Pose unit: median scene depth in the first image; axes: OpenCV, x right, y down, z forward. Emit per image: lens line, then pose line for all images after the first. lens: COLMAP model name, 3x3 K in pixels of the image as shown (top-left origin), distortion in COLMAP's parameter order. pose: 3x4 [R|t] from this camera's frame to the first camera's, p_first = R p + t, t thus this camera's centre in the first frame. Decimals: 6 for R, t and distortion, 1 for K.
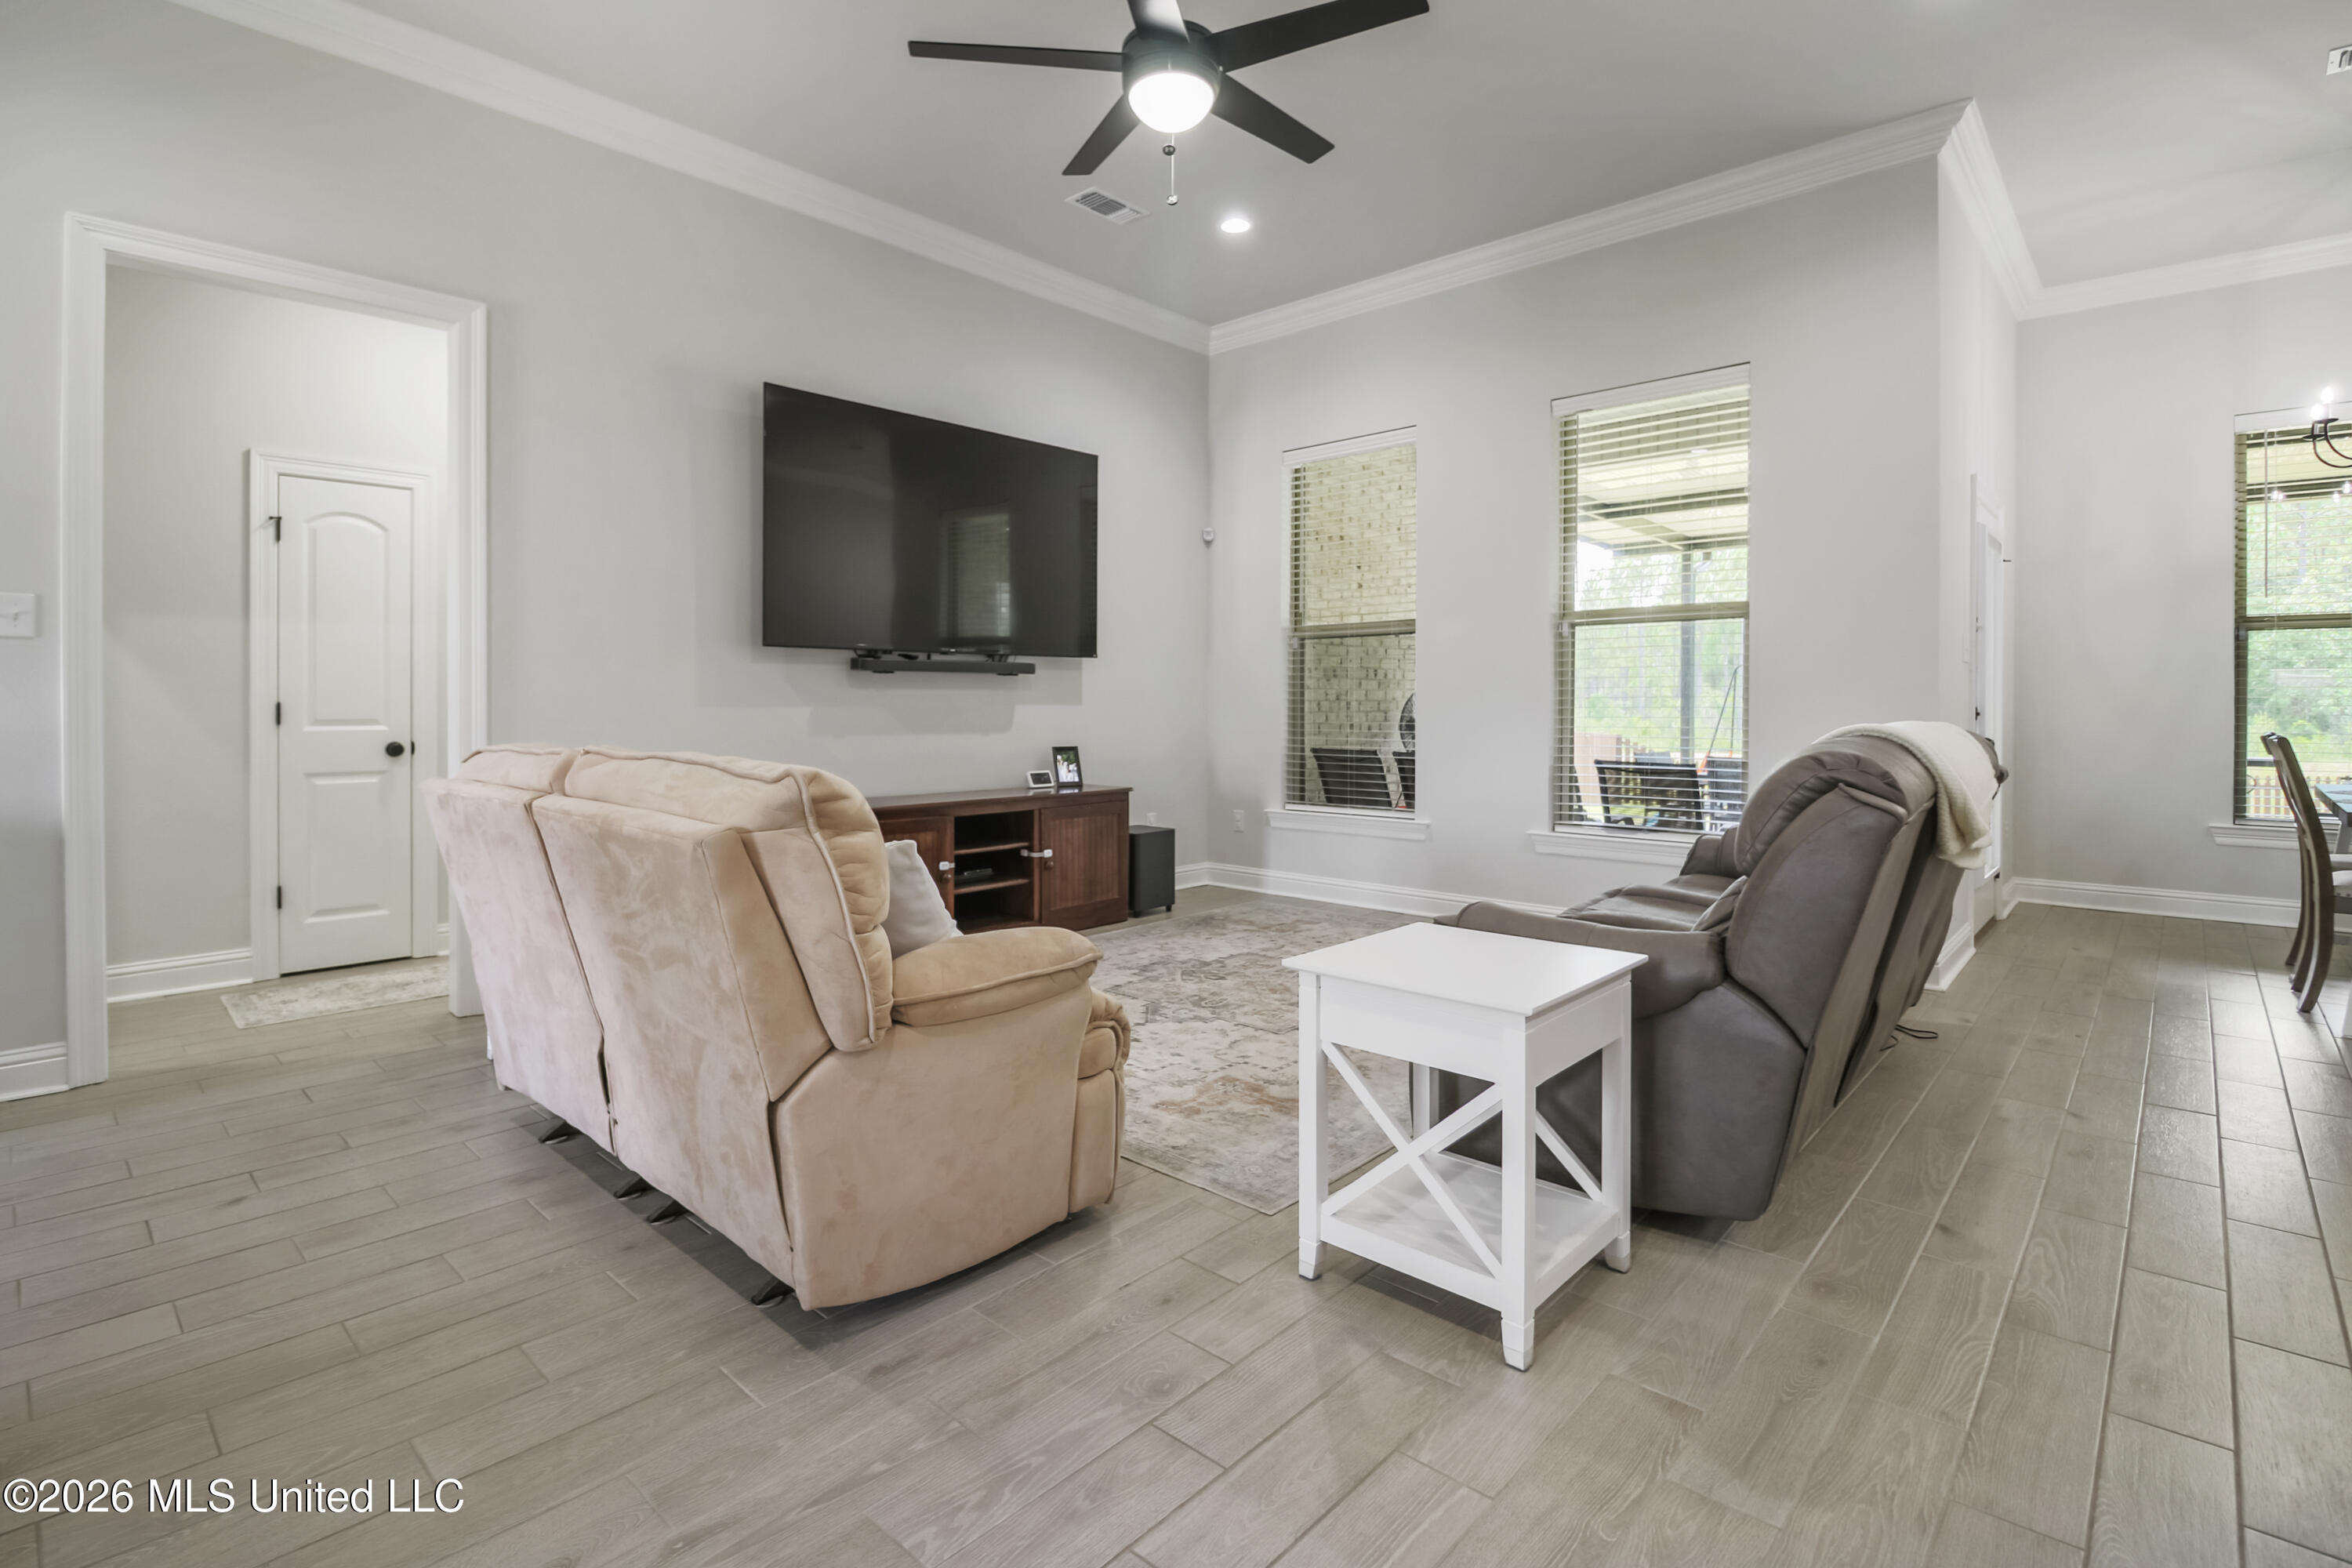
lens RADIAL K [[1100.6, 0, 1173.9], [0, 1100.6, 777.0], [0, 0, 1]] dist [0.000081, -0.011424]
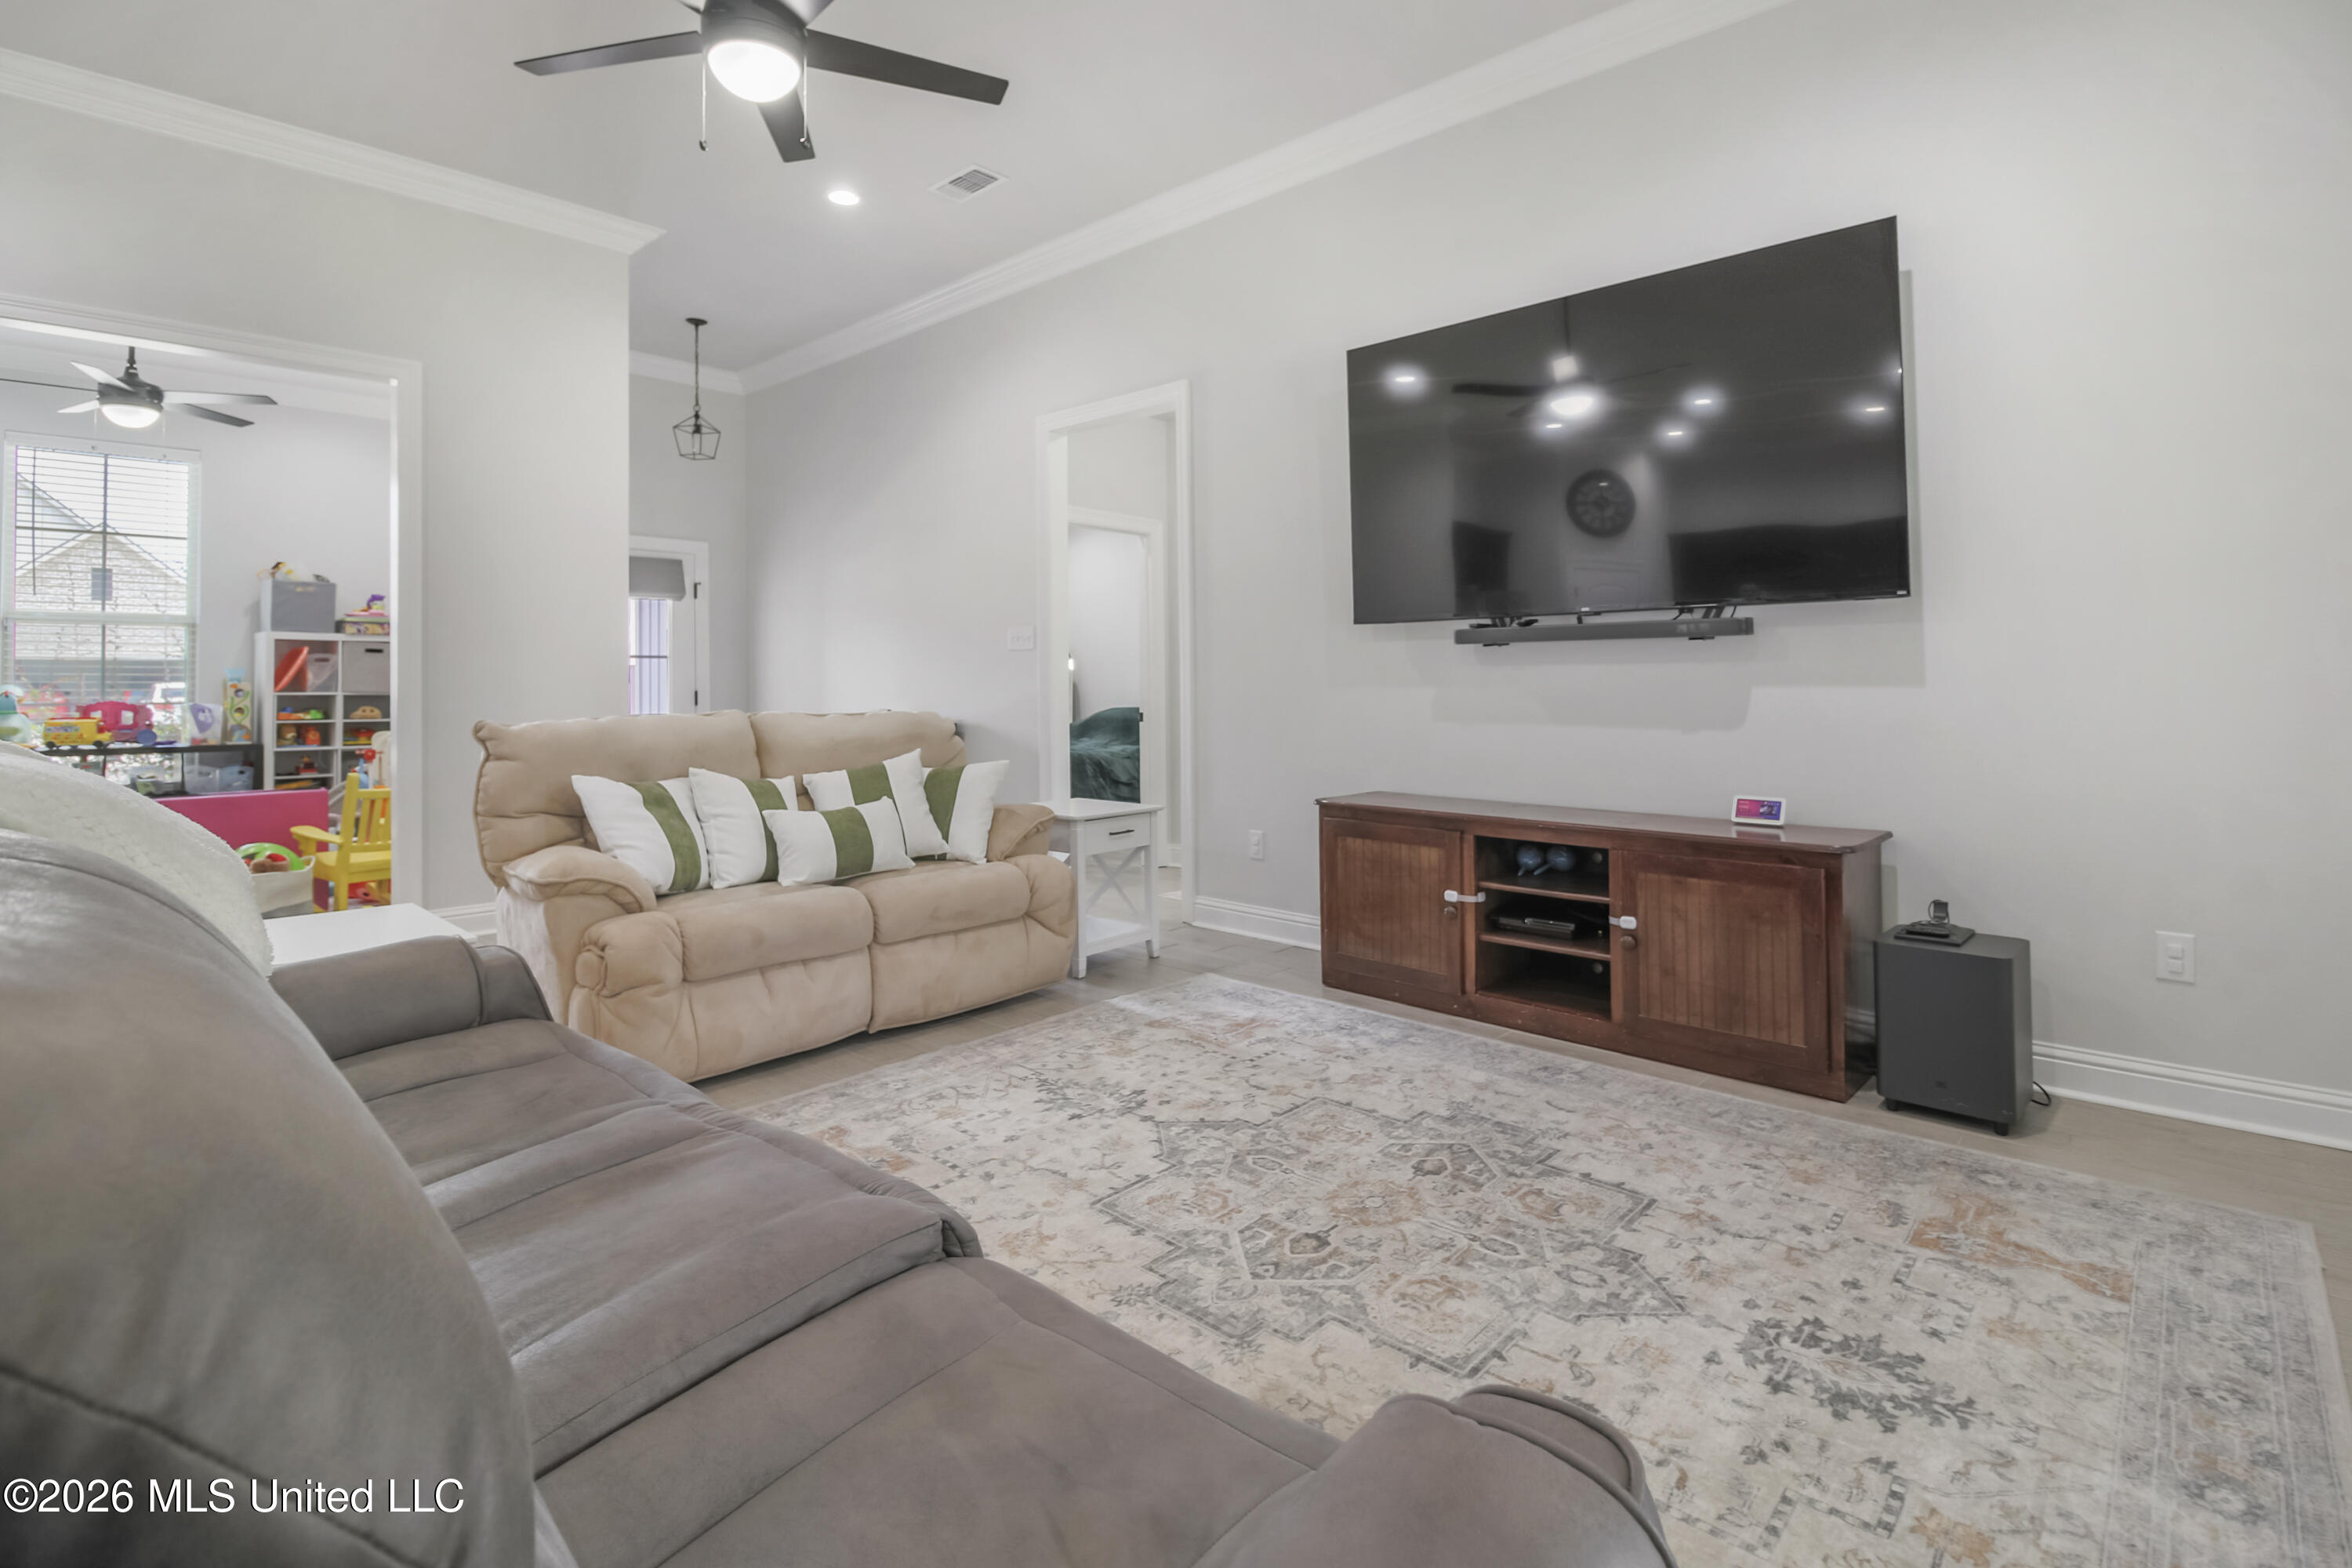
lens RADIAL K [[1123.2, 0, 1174.4], [0, 1123.2, 670.1], [0, 0, 1]] dist [-0.015556, -0.000754]
pose [[-0.010433, -0.012637, -0.999866, 0.536187], [-0.070953, 0.997409, -0.011866, -0.048760], [0.997425, 0.070819, -0.011303, 0.752086]]
